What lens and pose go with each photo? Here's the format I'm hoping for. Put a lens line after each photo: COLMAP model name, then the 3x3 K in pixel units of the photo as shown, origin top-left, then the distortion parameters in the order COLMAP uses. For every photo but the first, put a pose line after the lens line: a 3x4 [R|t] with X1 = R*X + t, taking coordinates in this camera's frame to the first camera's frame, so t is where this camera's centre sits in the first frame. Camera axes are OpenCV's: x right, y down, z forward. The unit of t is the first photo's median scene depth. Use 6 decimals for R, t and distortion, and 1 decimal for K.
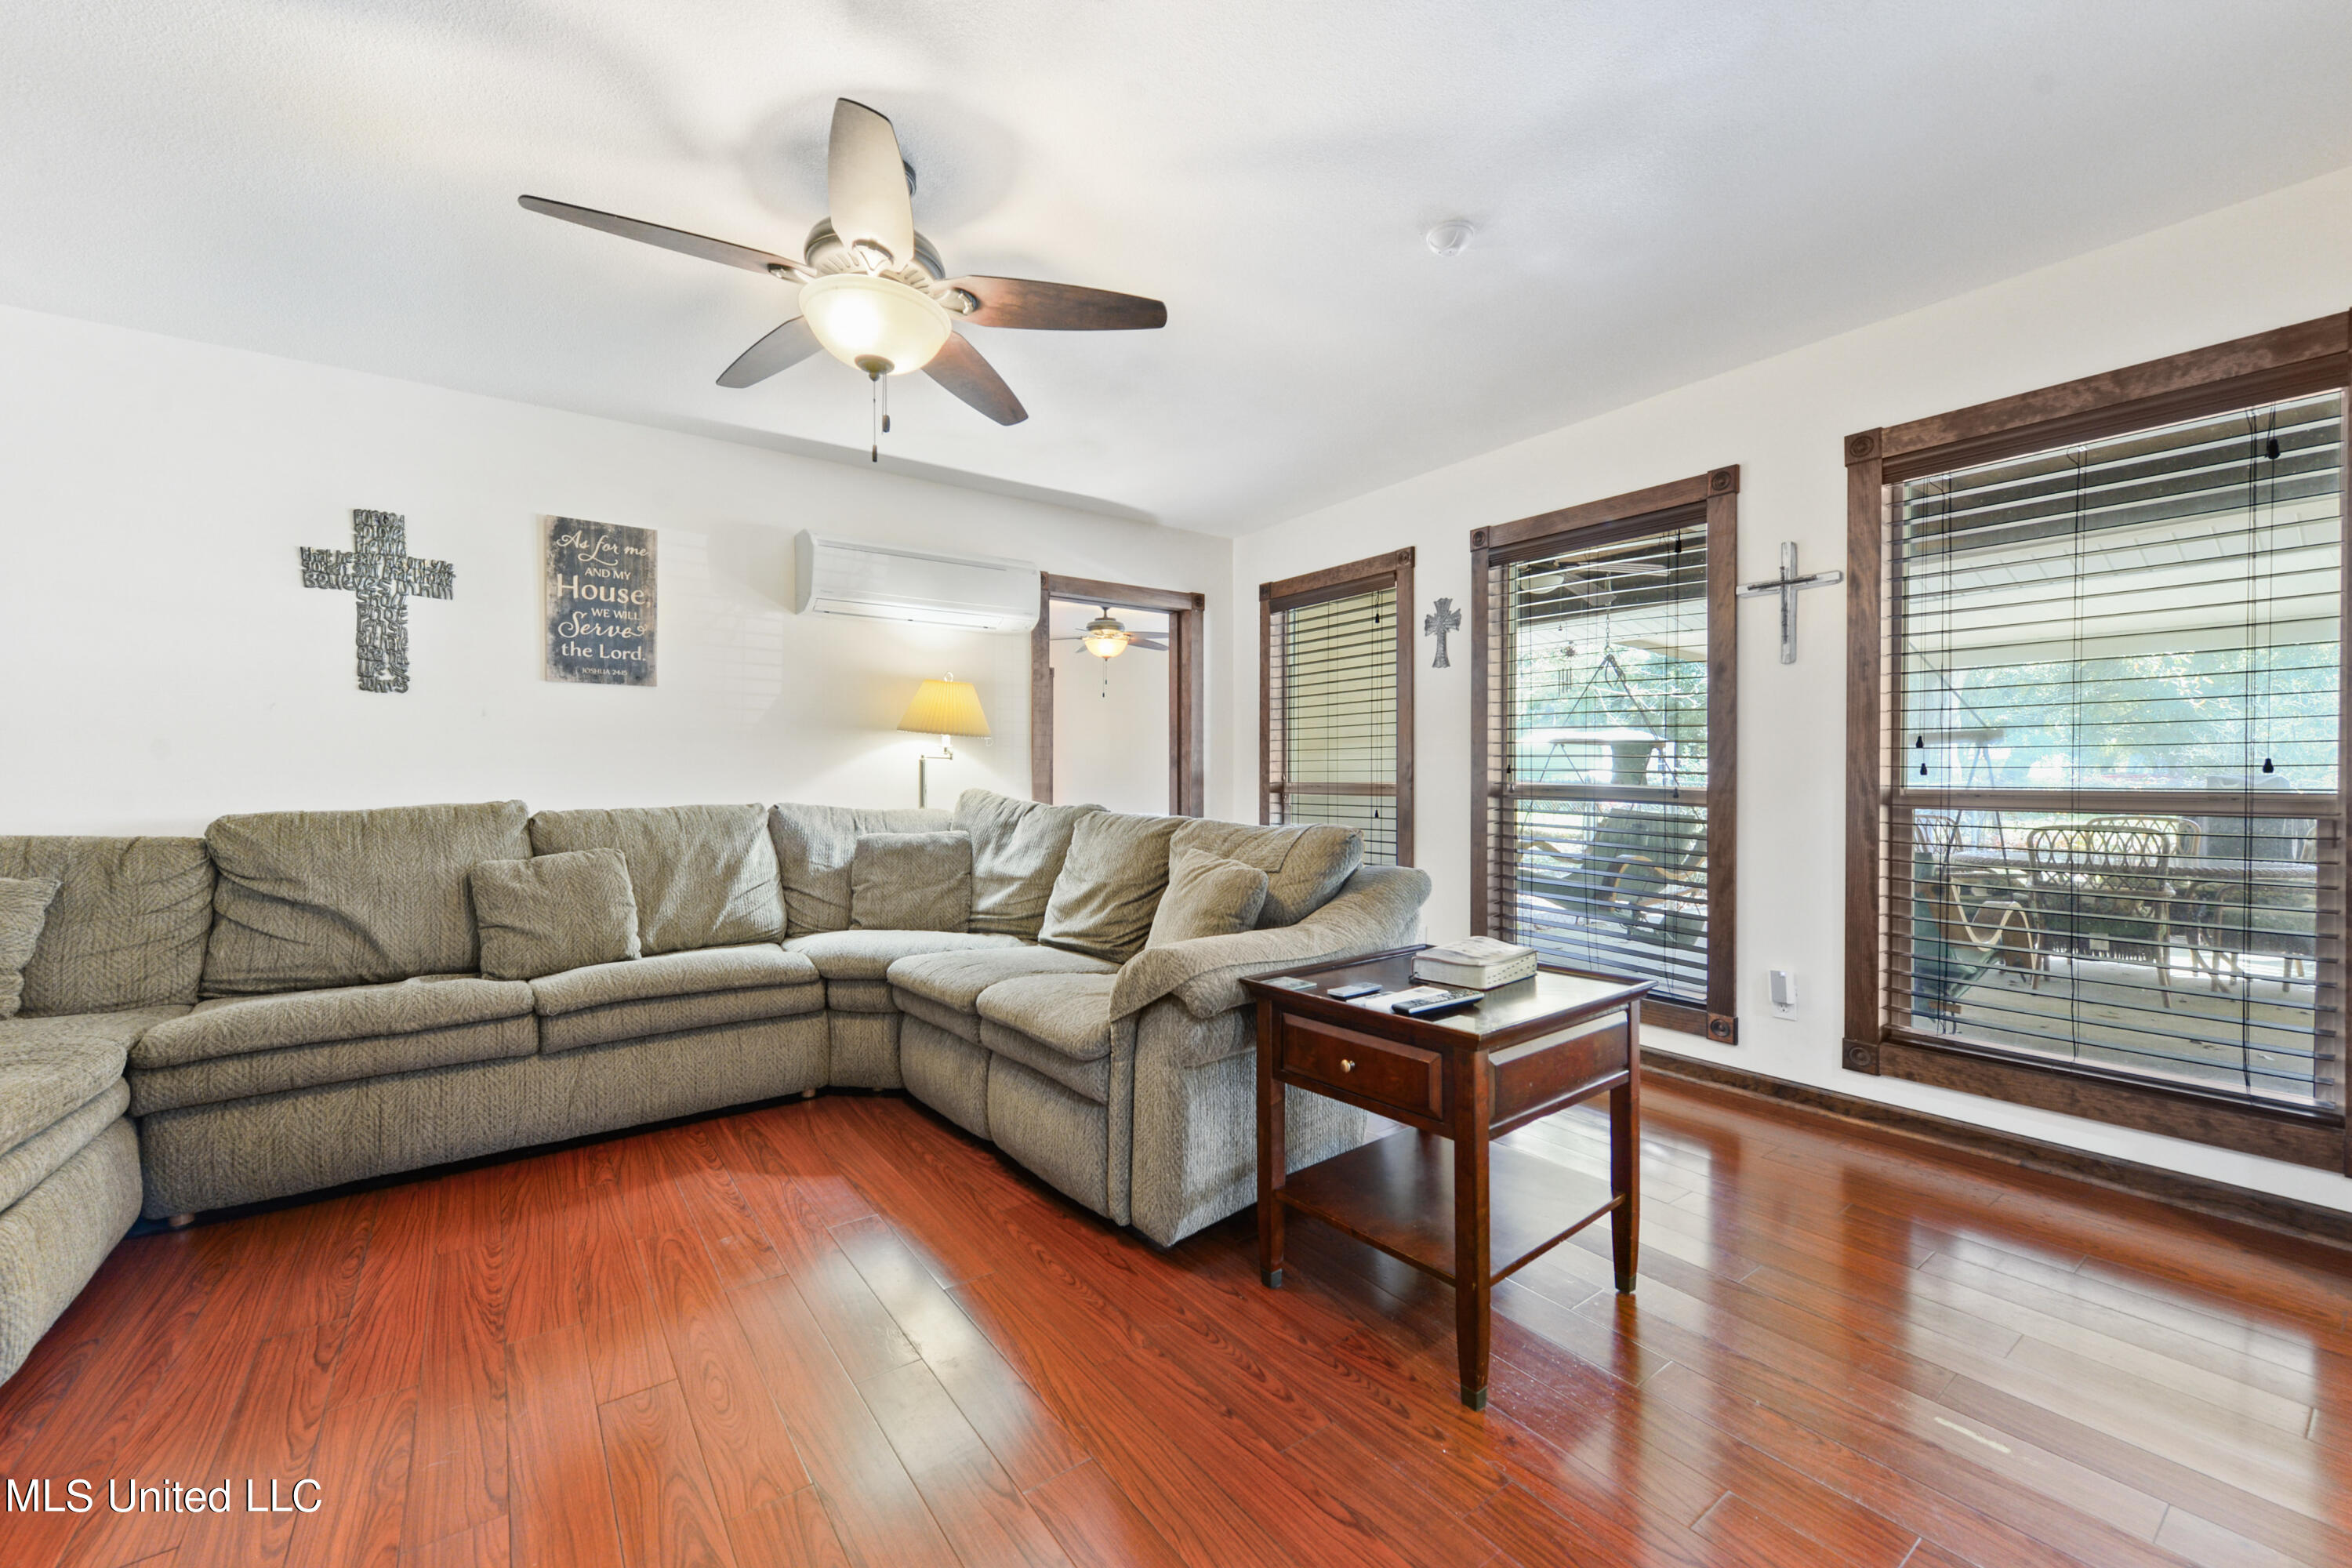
lens RADIAL K [[924.2, 0, 1176.3], [0, 924.2, 773.8], [0, 0, 1]] dist [0.002230, 0.000399]
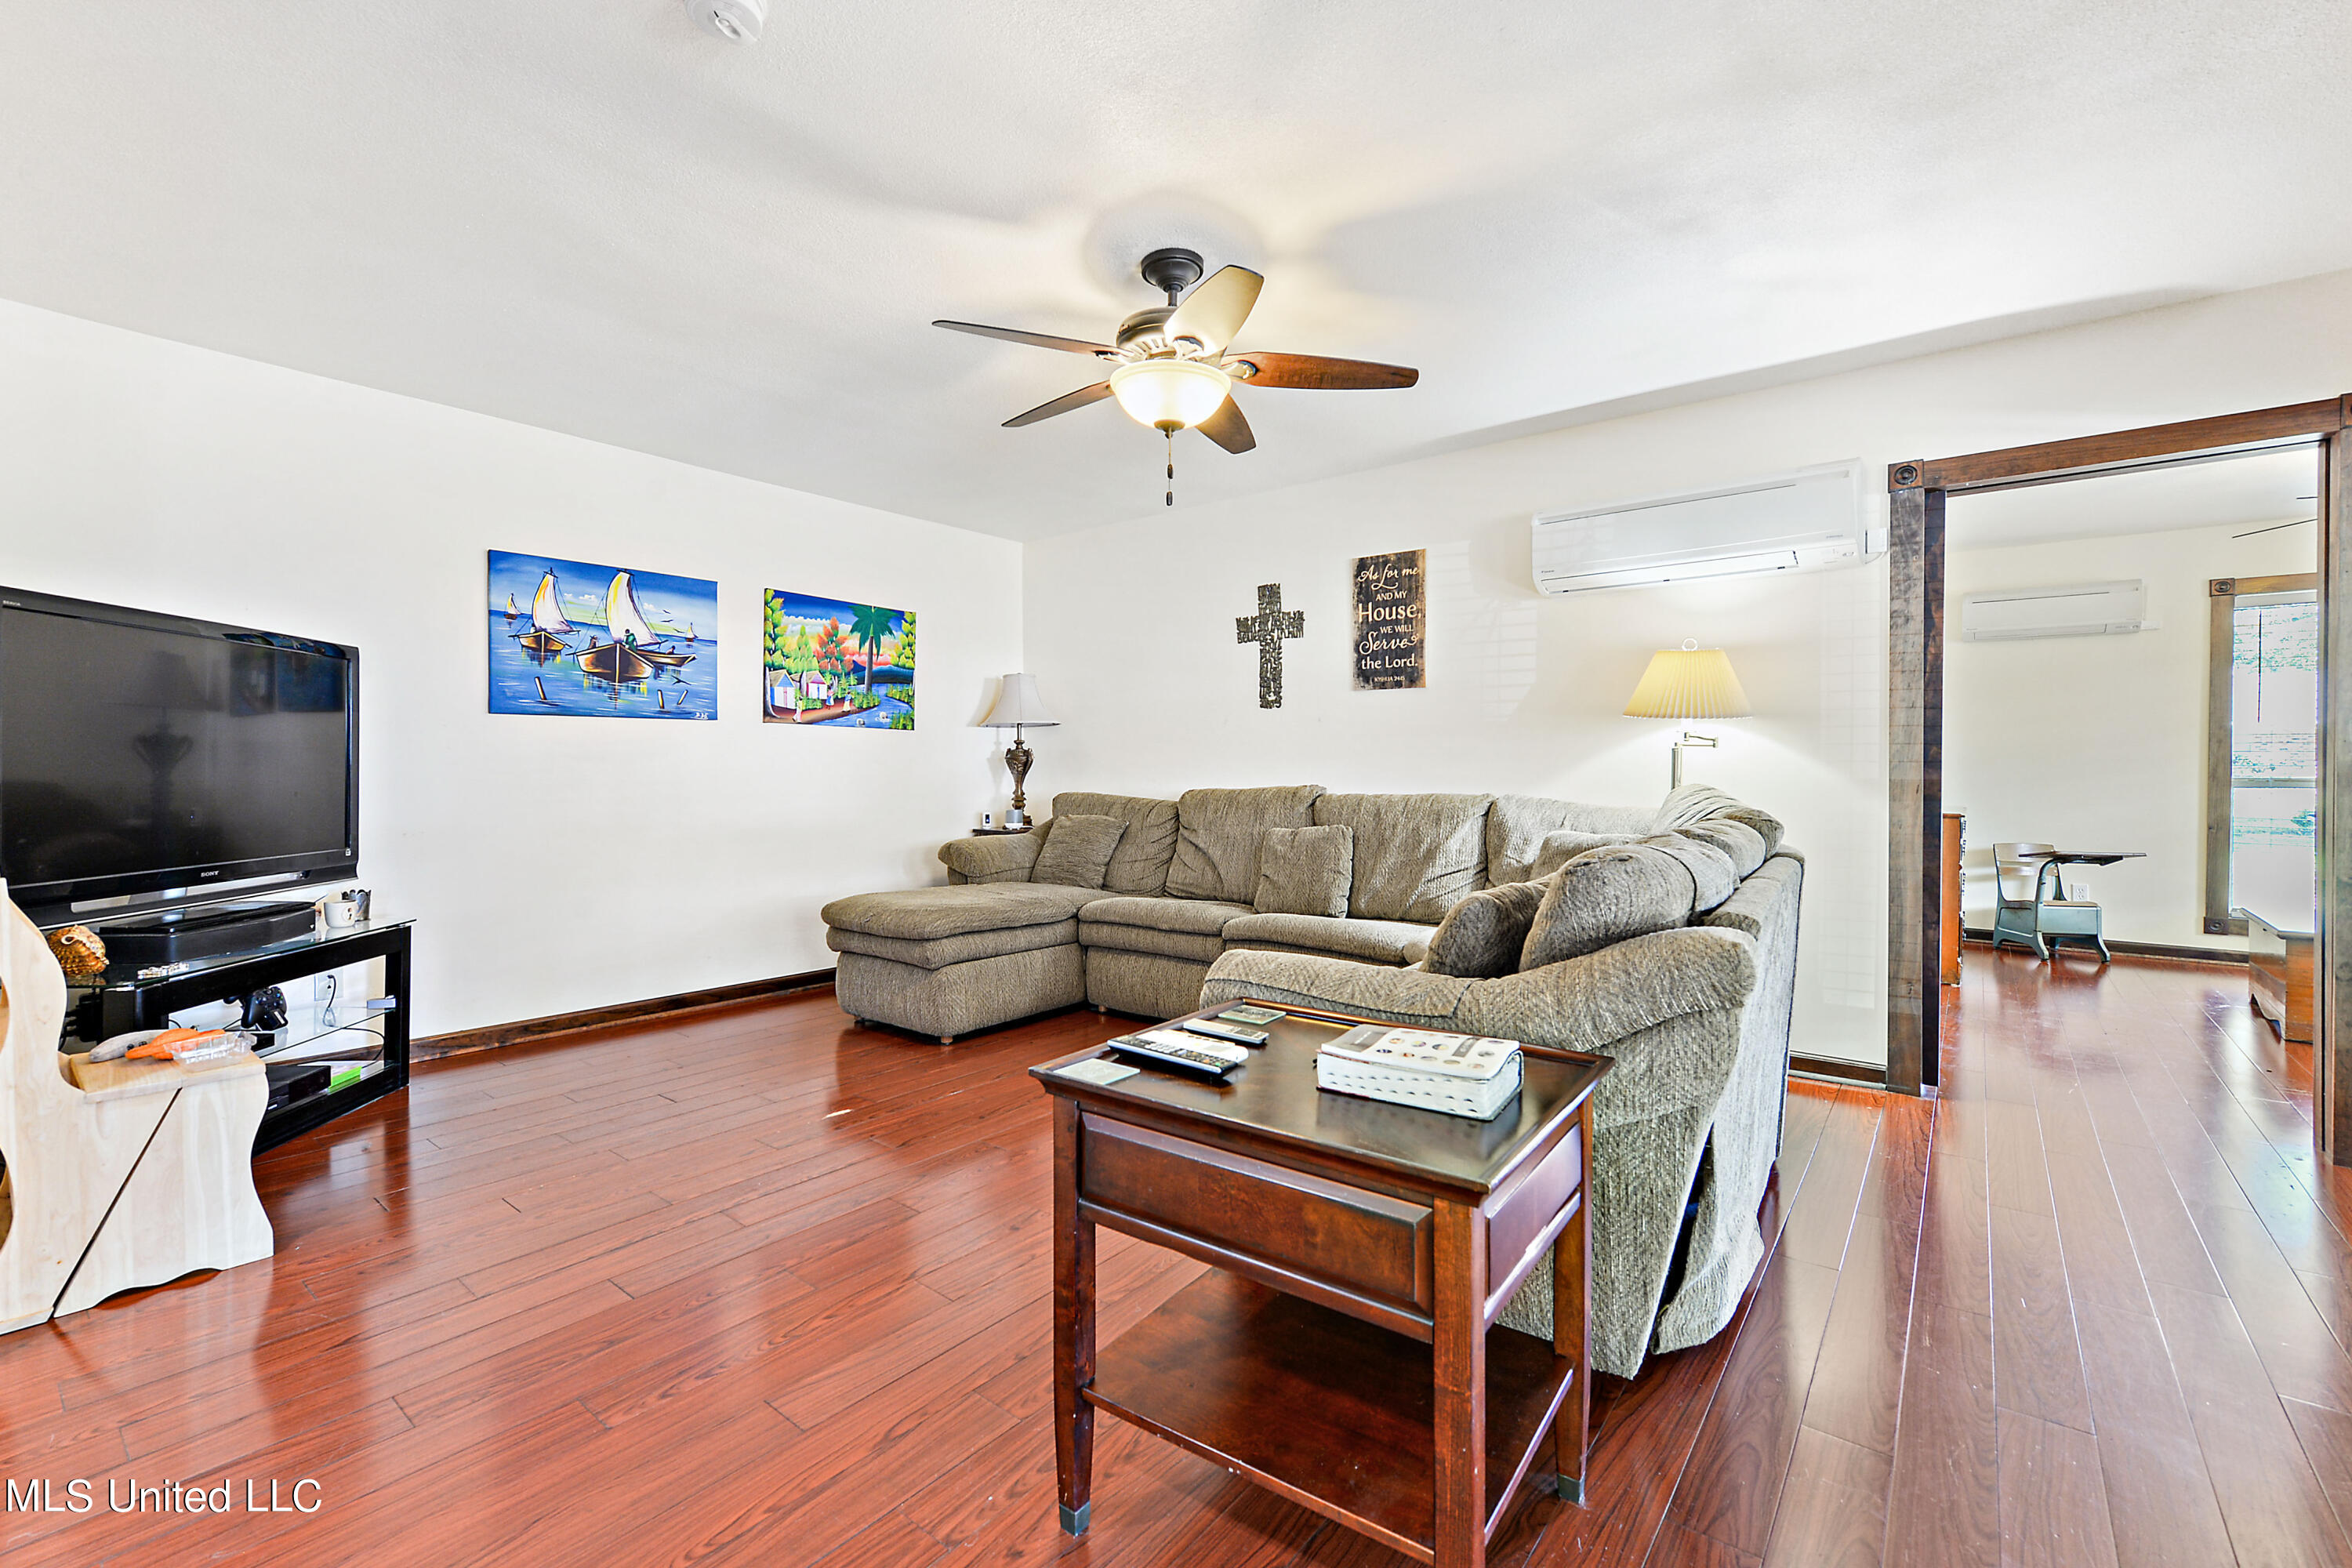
lens RADIAL K [[1007.5, 0, 1178.7], [0, 1007.5, 780.1], [0, 0, 1]] dist [-0.000549, -0.000251]
pose [[0.264941, 0.017687, -0.964102, 0.601745], [0.001135, 0.999825, 0.018654, -0.005128], [0.964264, -0.006037, 0.264875, 0.423414]]
